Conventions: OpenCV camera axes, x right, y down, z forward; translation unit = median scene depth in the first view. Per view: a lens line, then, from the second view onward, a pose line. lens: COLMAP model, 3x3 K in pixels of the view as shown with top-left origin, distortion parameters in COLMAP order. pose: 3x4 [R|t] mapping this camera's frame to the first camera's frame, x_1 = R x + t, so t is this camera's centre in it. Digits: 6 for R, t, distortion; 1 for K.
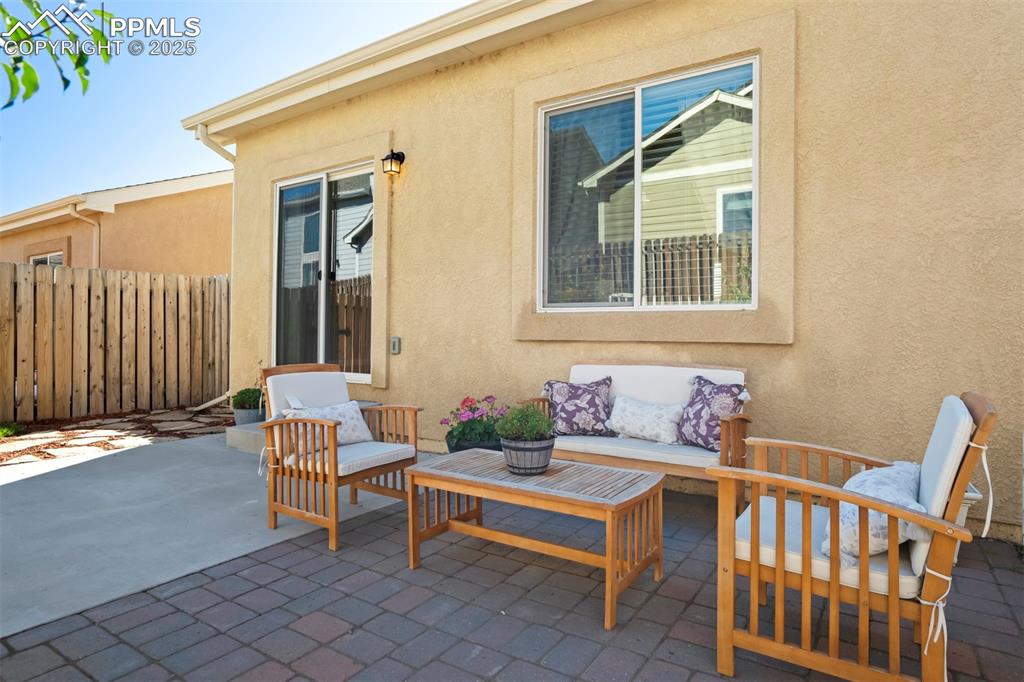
lens RADIAL K [[538.9, 0, 512.0], [0, 538.9, 341.0], [0, 0, 1]] dist [-0.000159, -0.000018]
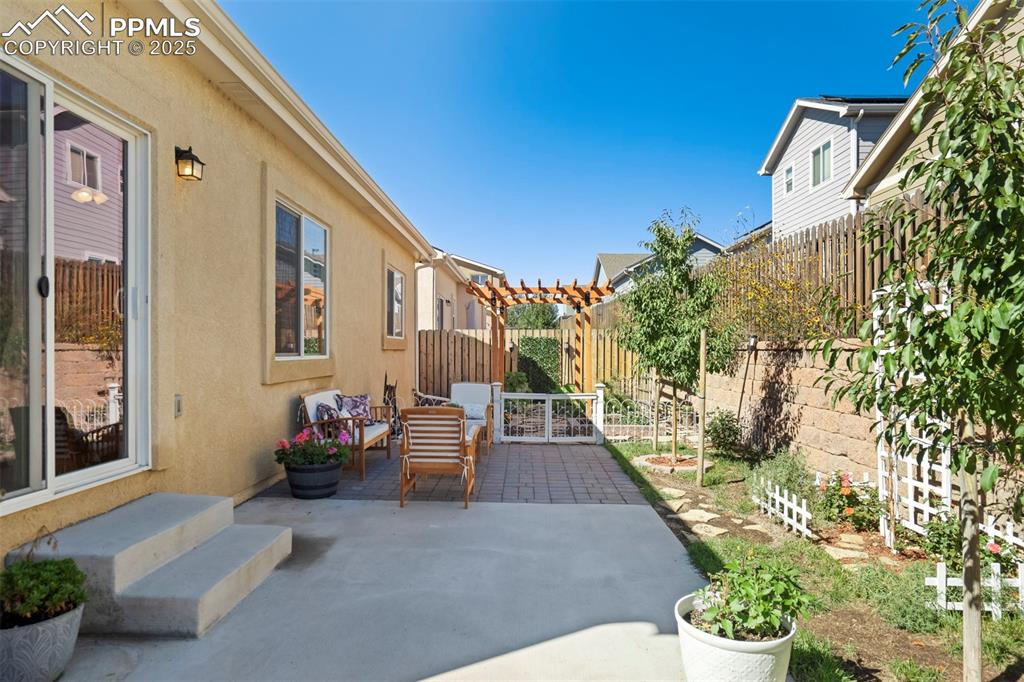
lens RADIAL K [[538.9, 0, 512.0], [0, 538.9, 341.0], [0, 0, 1]] dist [-0.000159, -0.000018]
pose [[-0.564733, 0.002366, 0.825270, -1.504060], [0.000691, 0.999997, -0.002395, -0.109632], [-0.825273, -0.000782, -0.564733, 1.429279]]
